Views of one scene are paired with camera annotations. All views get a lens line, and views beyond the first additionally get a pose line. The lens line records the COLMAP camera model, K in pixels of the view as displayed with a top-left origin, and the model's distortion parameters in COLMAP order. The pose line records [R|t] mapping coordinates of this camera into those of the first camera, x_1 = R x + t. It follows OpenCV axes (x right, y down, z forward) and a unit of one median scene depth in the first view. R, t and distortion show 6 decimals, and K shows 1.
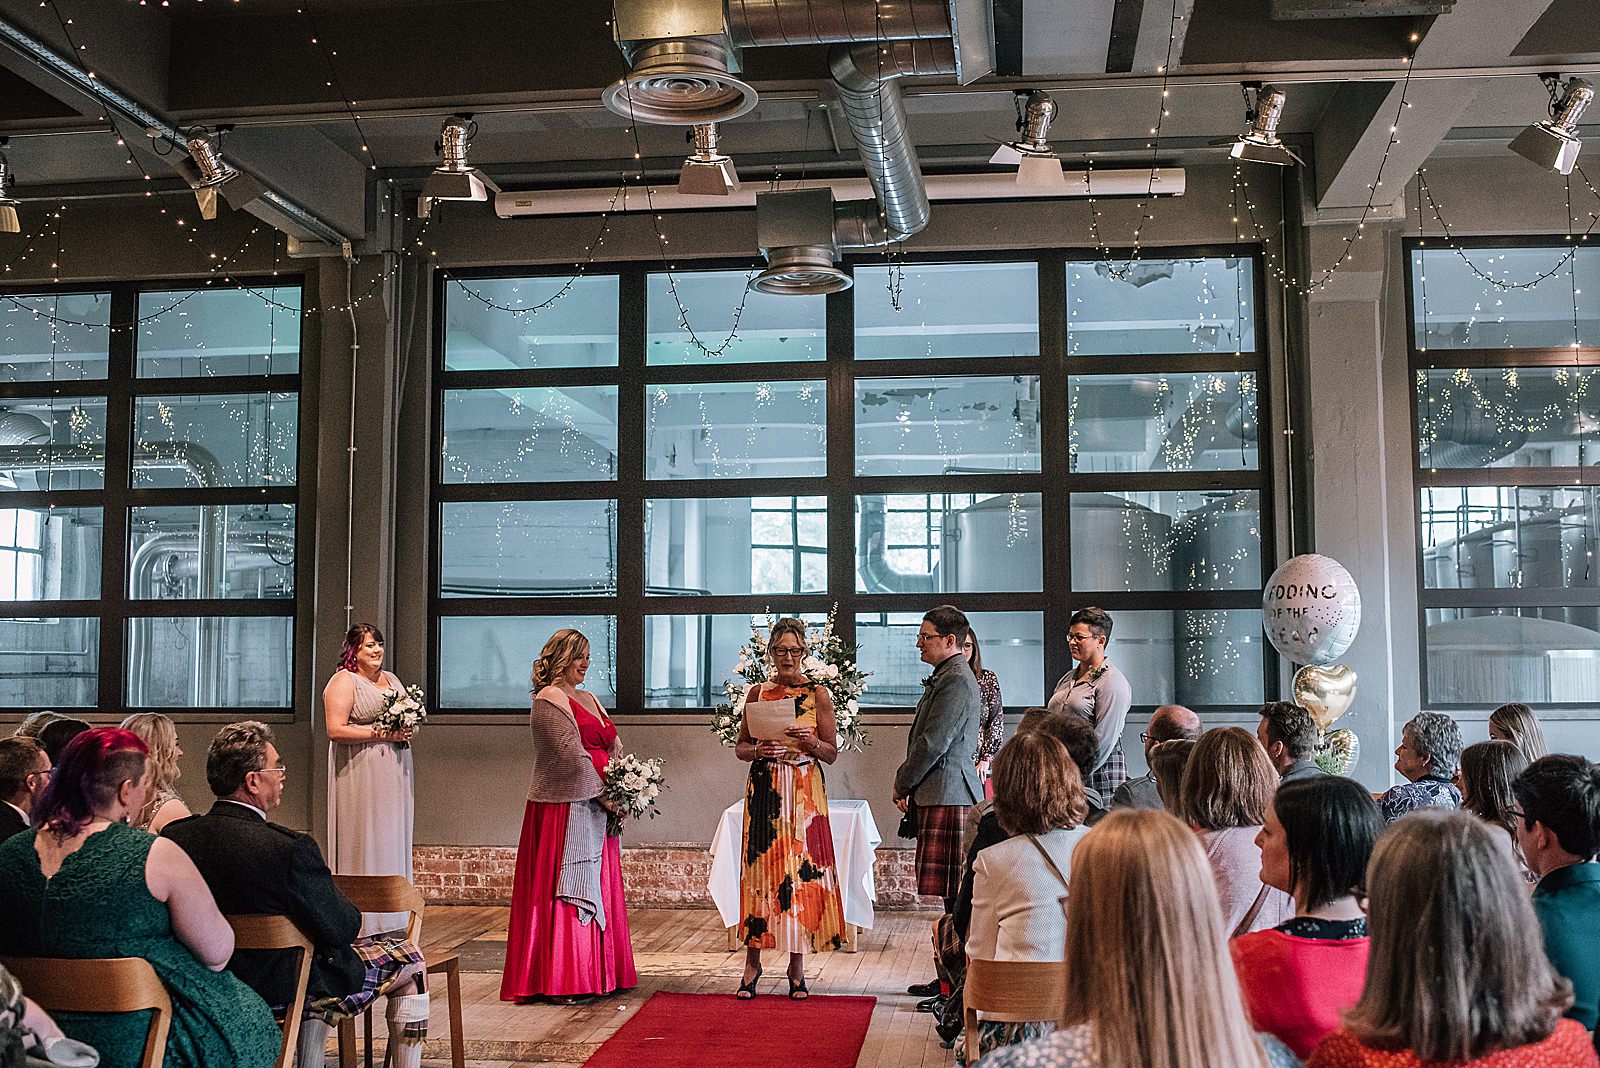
lens RADIAL K [[1670.1, 0, 834.1], [0, 1670.1, 524.7], [0, 0, 1]] dist [-0.084788, 0.016922]
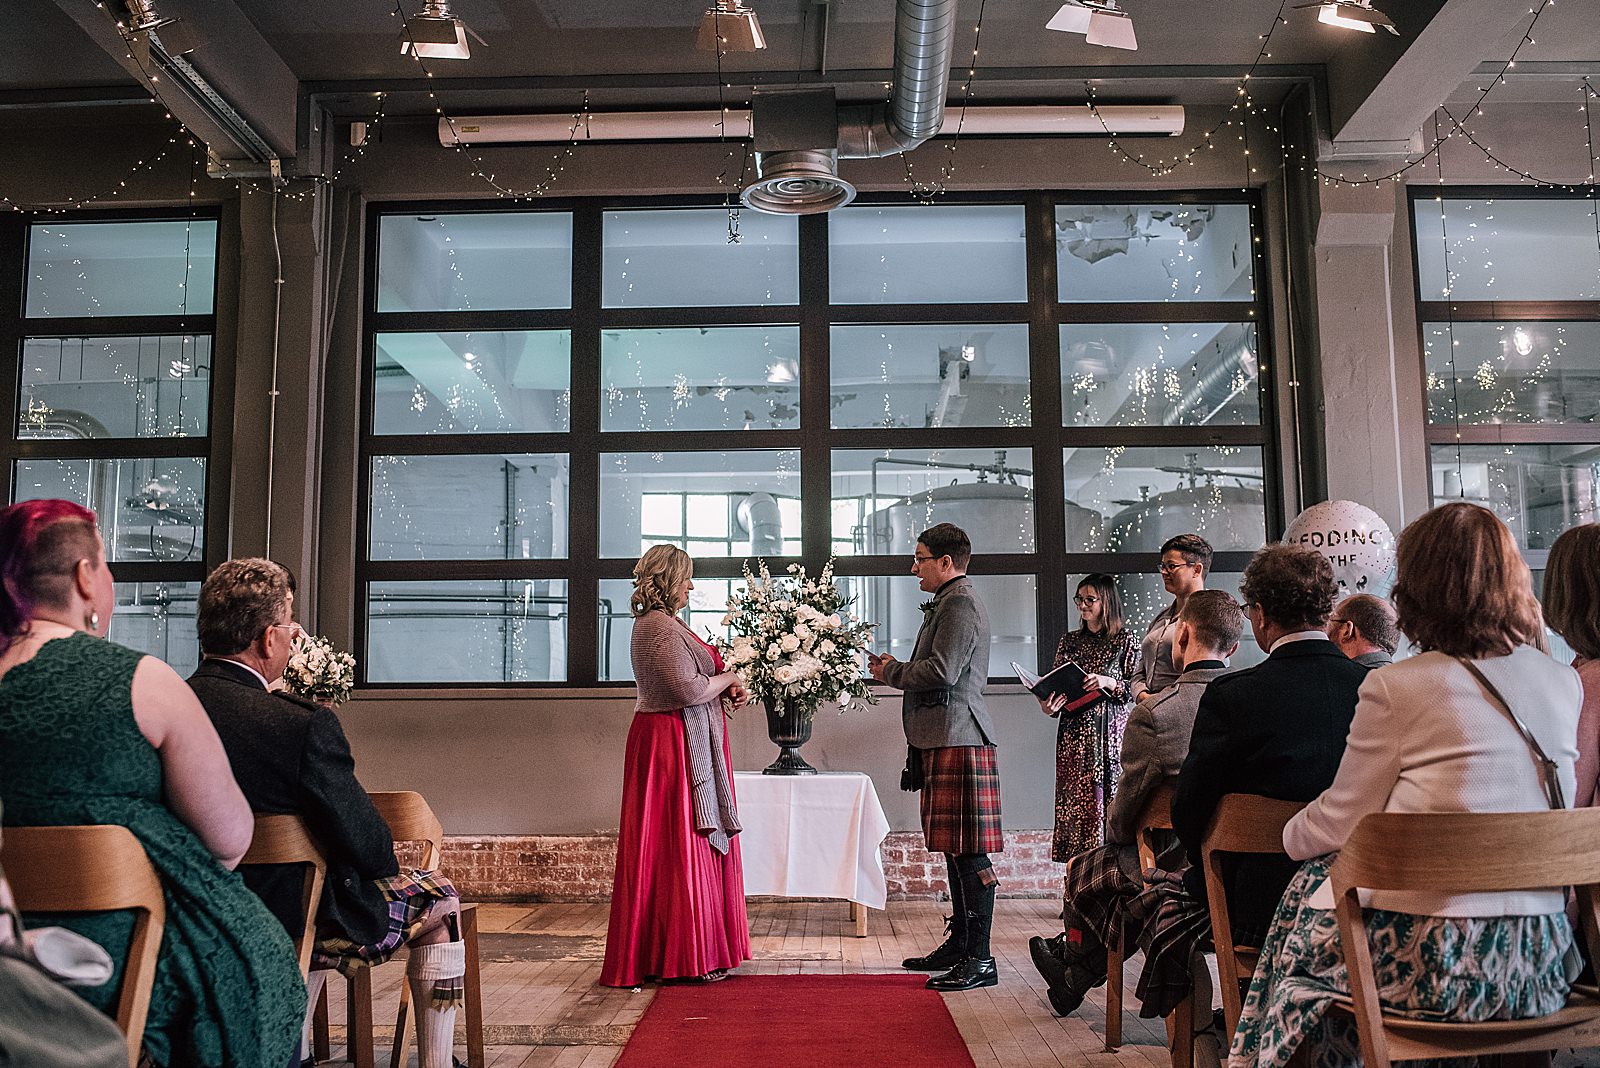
lens RADIAL K [[1581.0, 0, 800.0], [0, 1581.0, 534.0], [0, 0, 1]] dist [-0.105546, 0.115638]
pose [[0.996459, 0.007492, 0.083740, -0.081145], [-0.004207, 0.999217, -0.039339, 0.066544], [-0.083969, 0.038847, 0.995711, 0.141627]]
